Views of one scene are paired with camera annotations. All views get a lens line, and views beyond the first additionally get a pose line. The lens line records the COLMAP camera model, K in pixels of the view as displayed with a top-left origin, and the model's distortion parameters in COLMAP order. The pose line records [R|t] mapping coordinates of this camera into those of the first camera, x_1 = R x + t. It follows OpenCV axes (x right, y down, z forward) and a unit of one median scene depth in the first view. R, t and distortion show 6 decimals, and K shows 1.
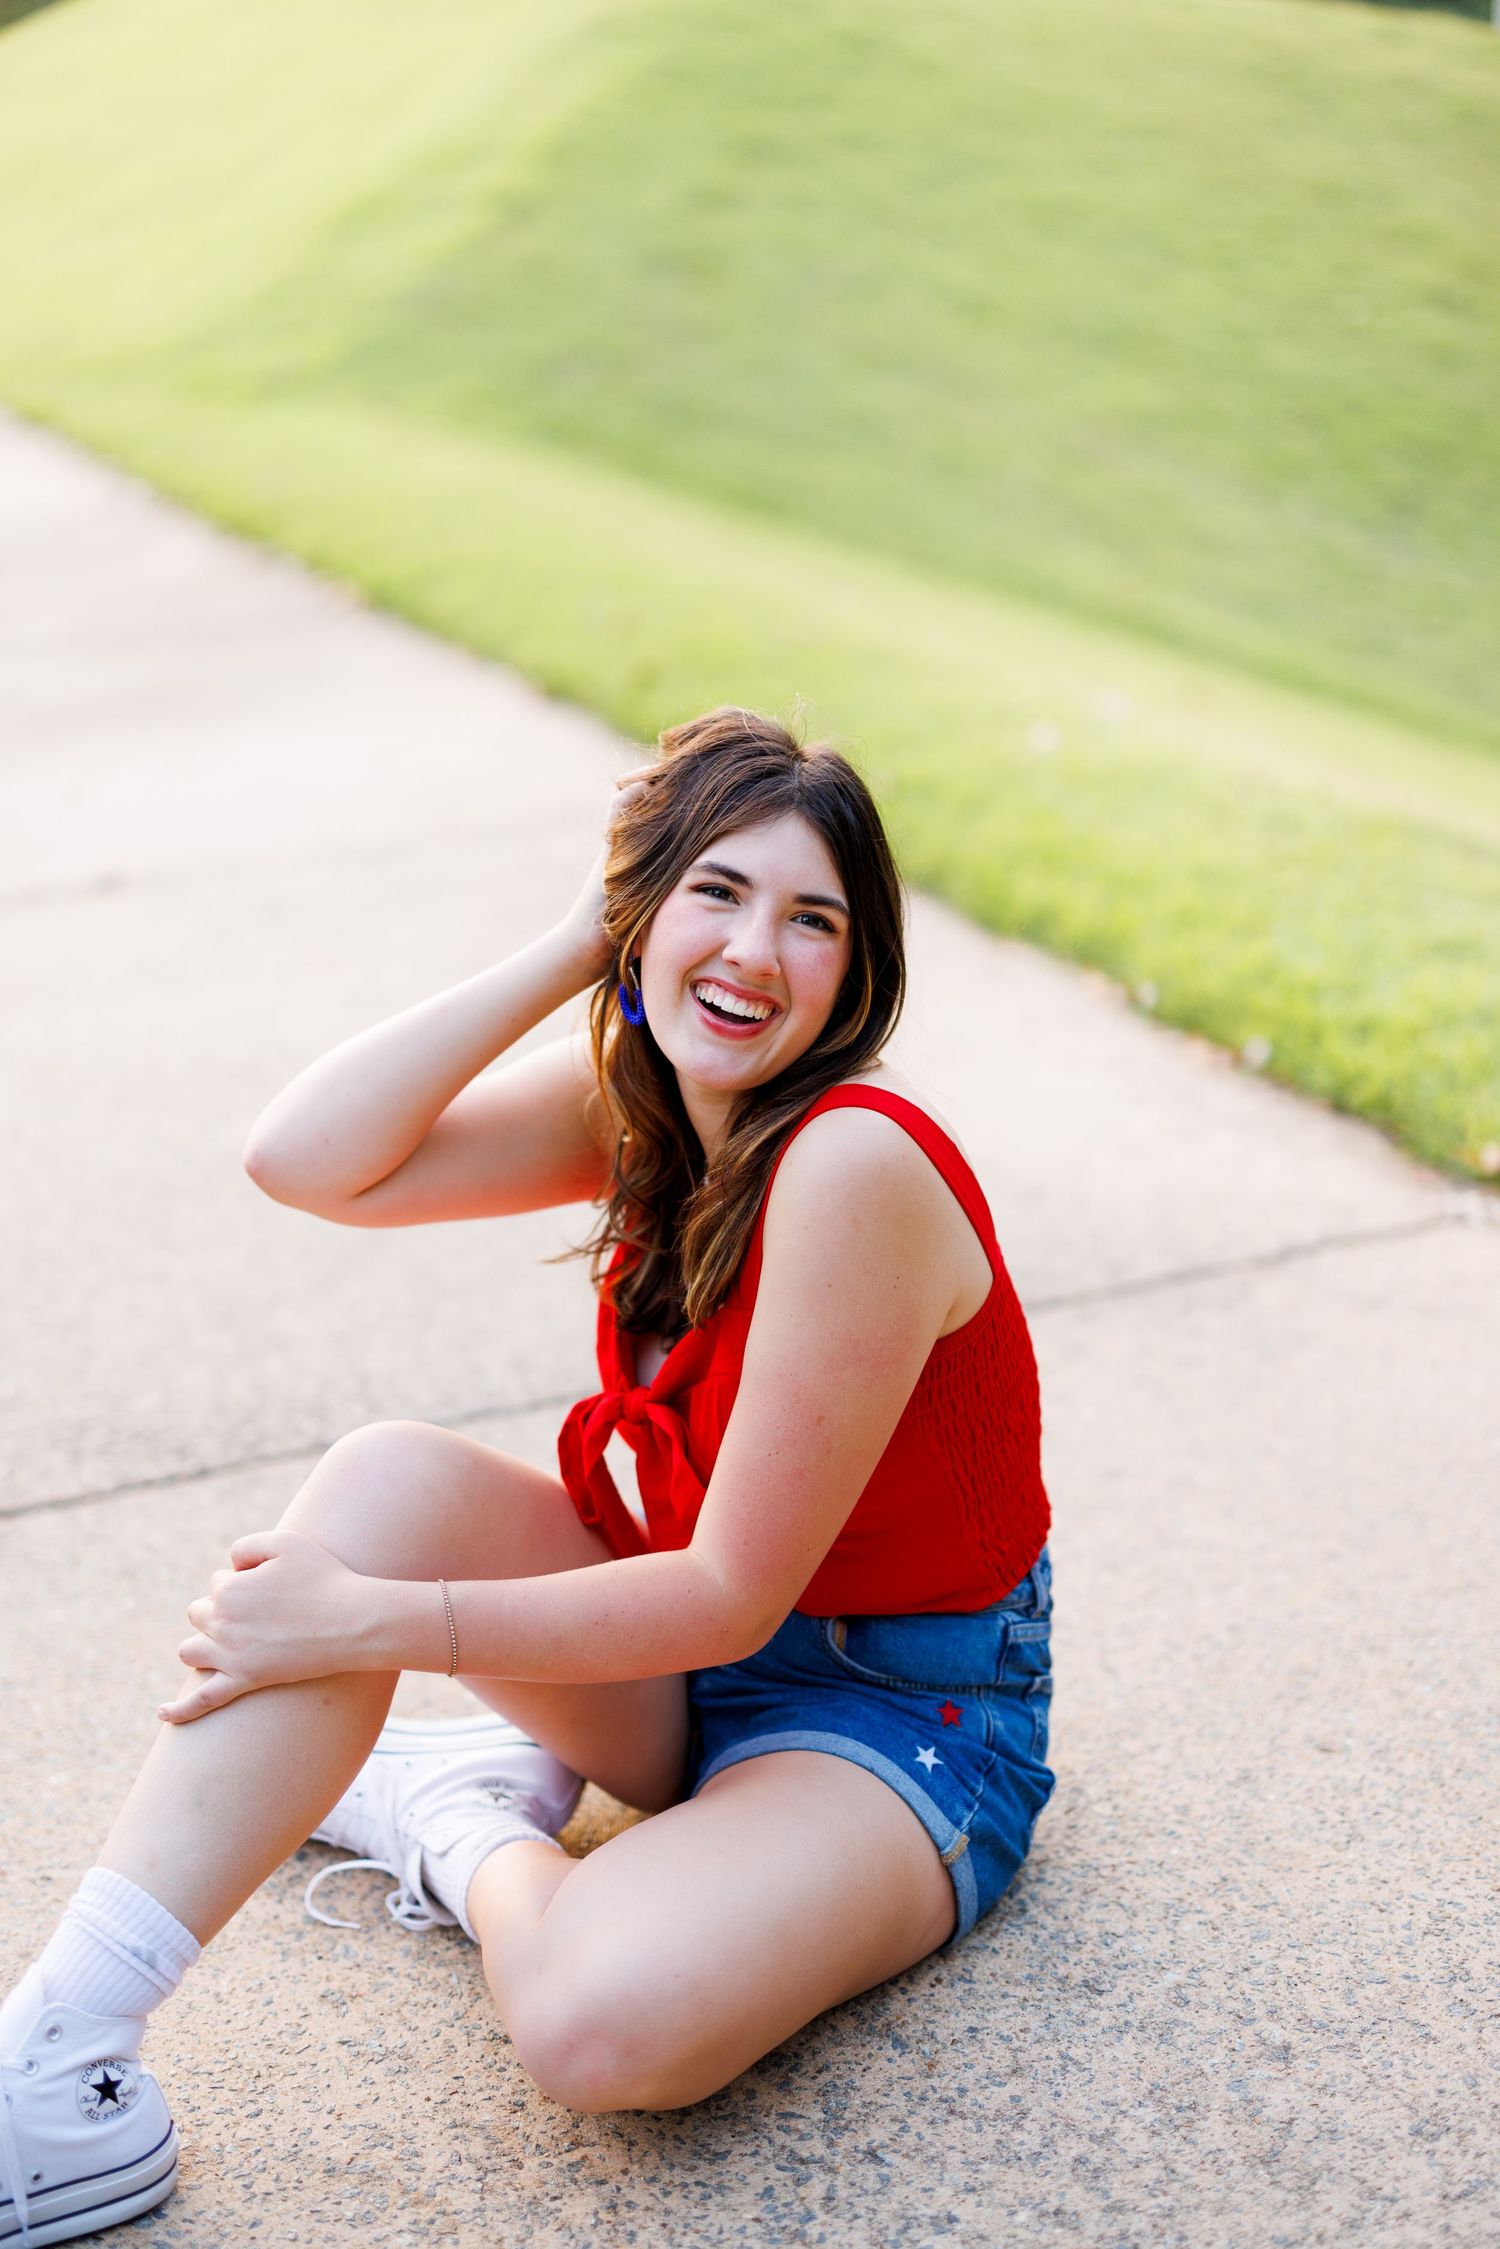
lens RADIAL K [[3201.4, 0, 674.1], [0, 3201.4, 1092.9], [0, 0, 1]] dist [0.001407, 0.038045]
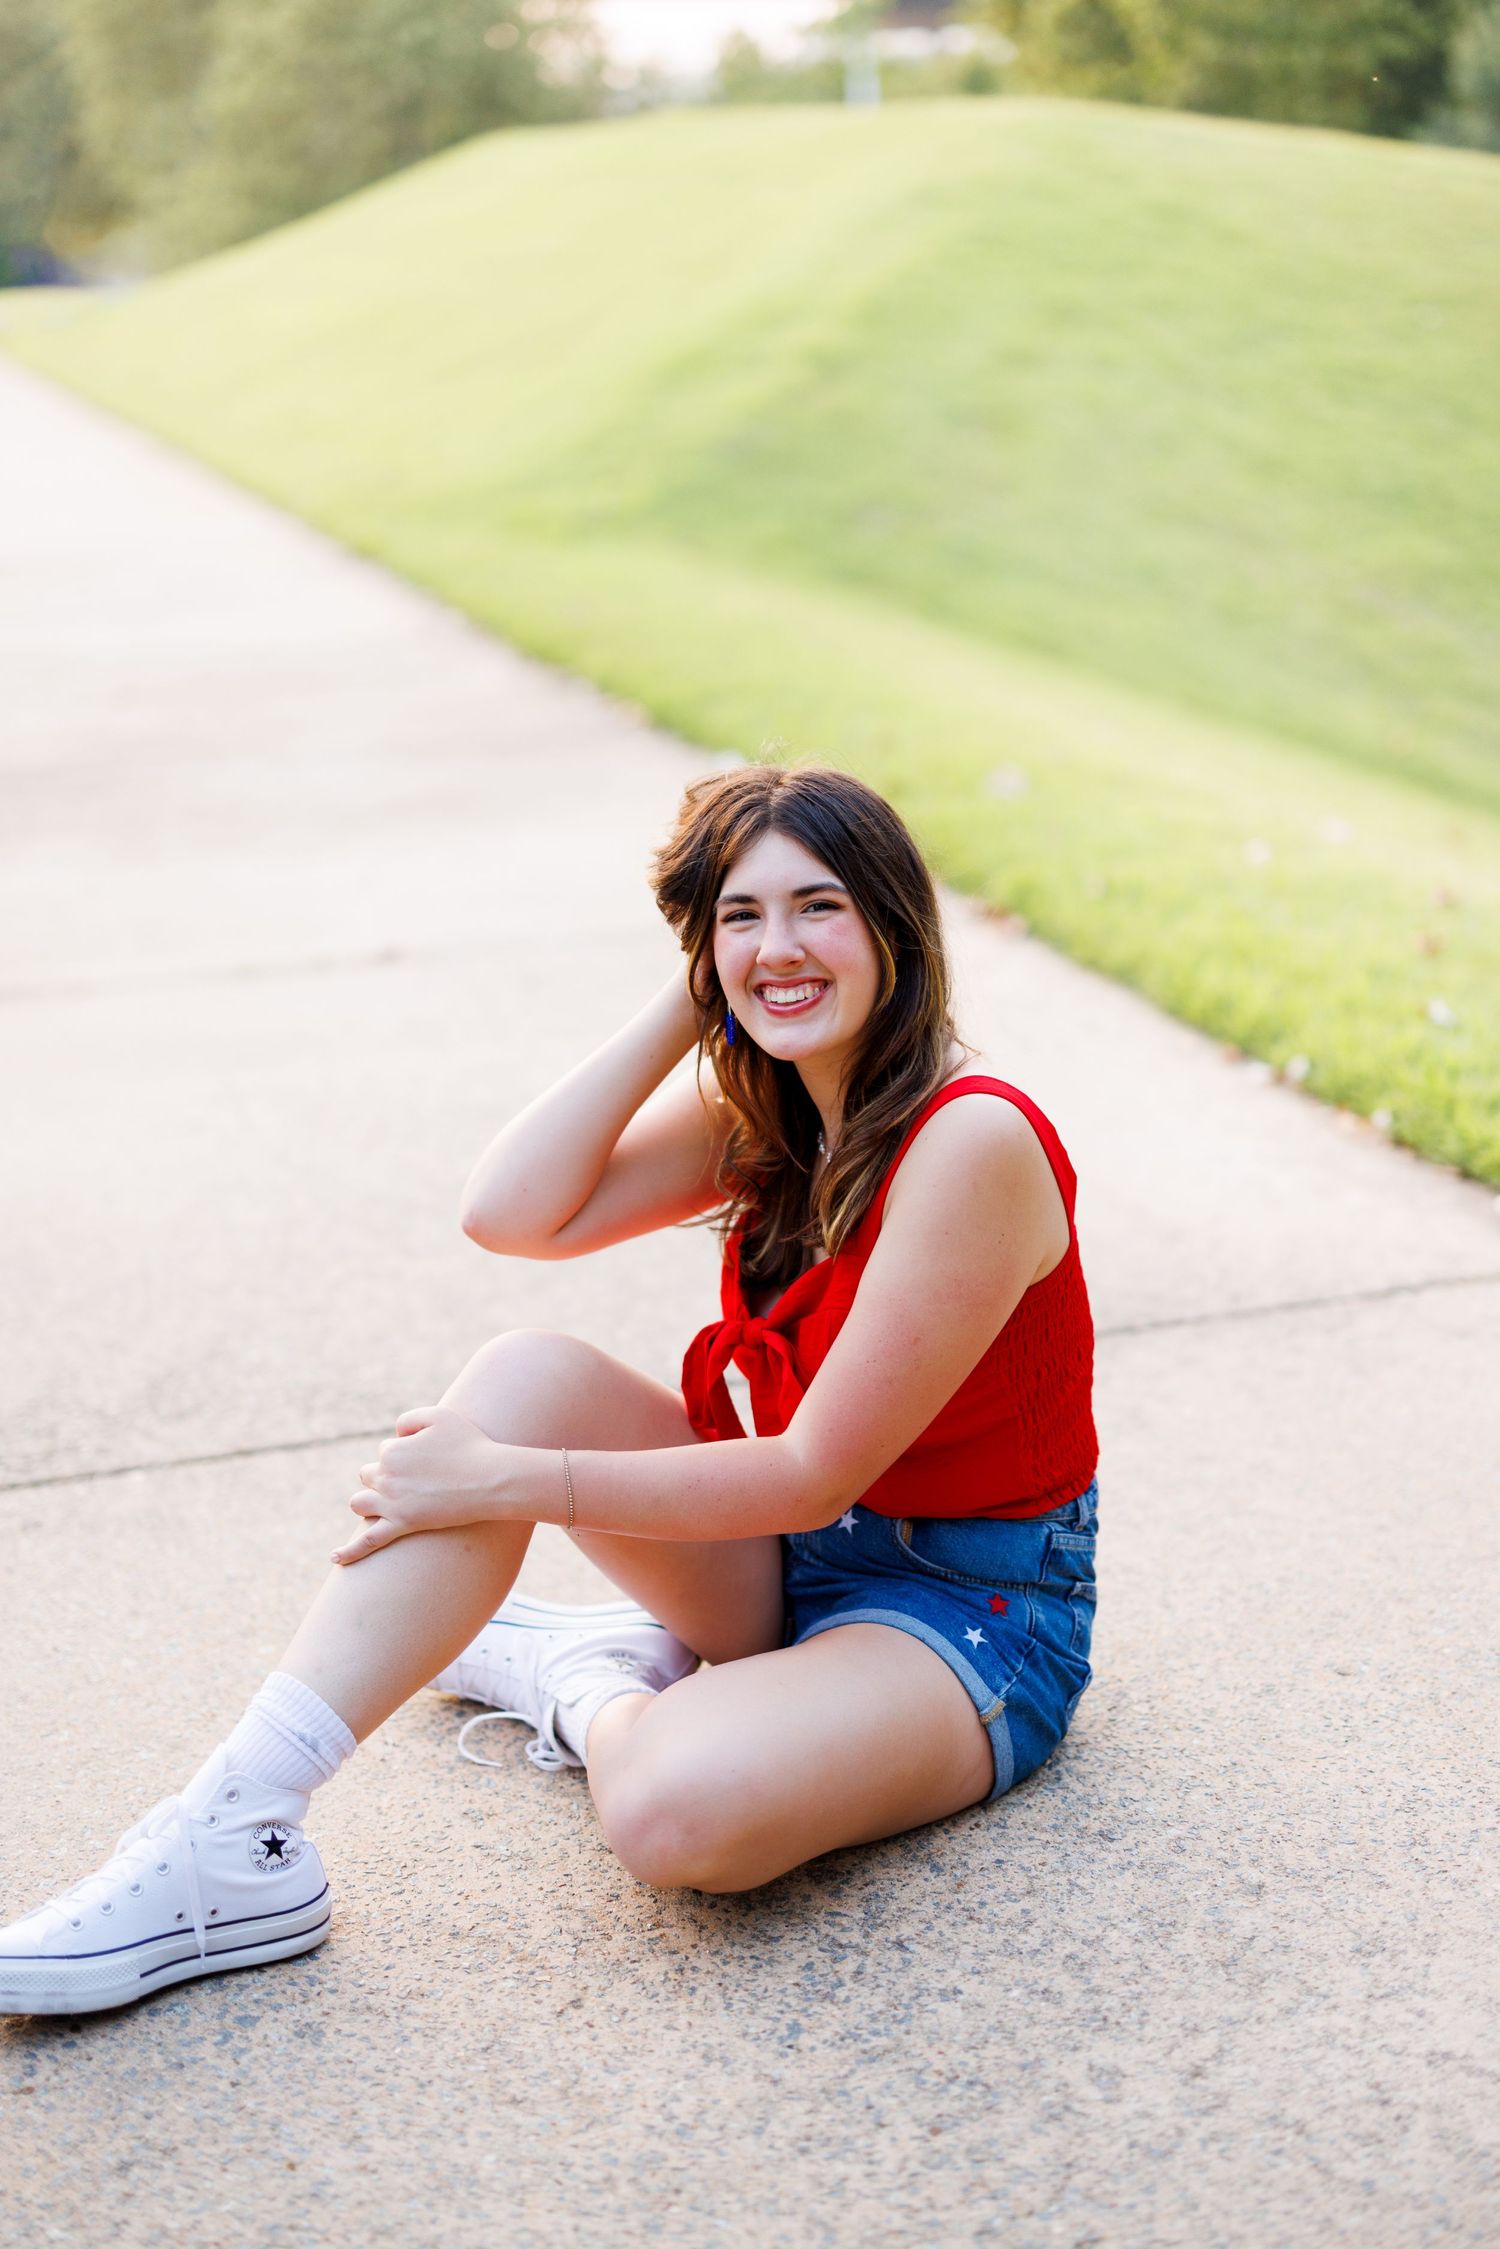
lens RADIAL K [[3236.4, 0, 750.0], [0, 3236.4, 1124.5], [0, 0, 1]] dist [0.020816, -0.100535]
pose [[0.996062, 0.034349, -0.081735, 0.086863], [-0.037697, 0.998497, -0.039783, 0.067833], [0.080246, 0.042707, 0.995860, -0.211613]]
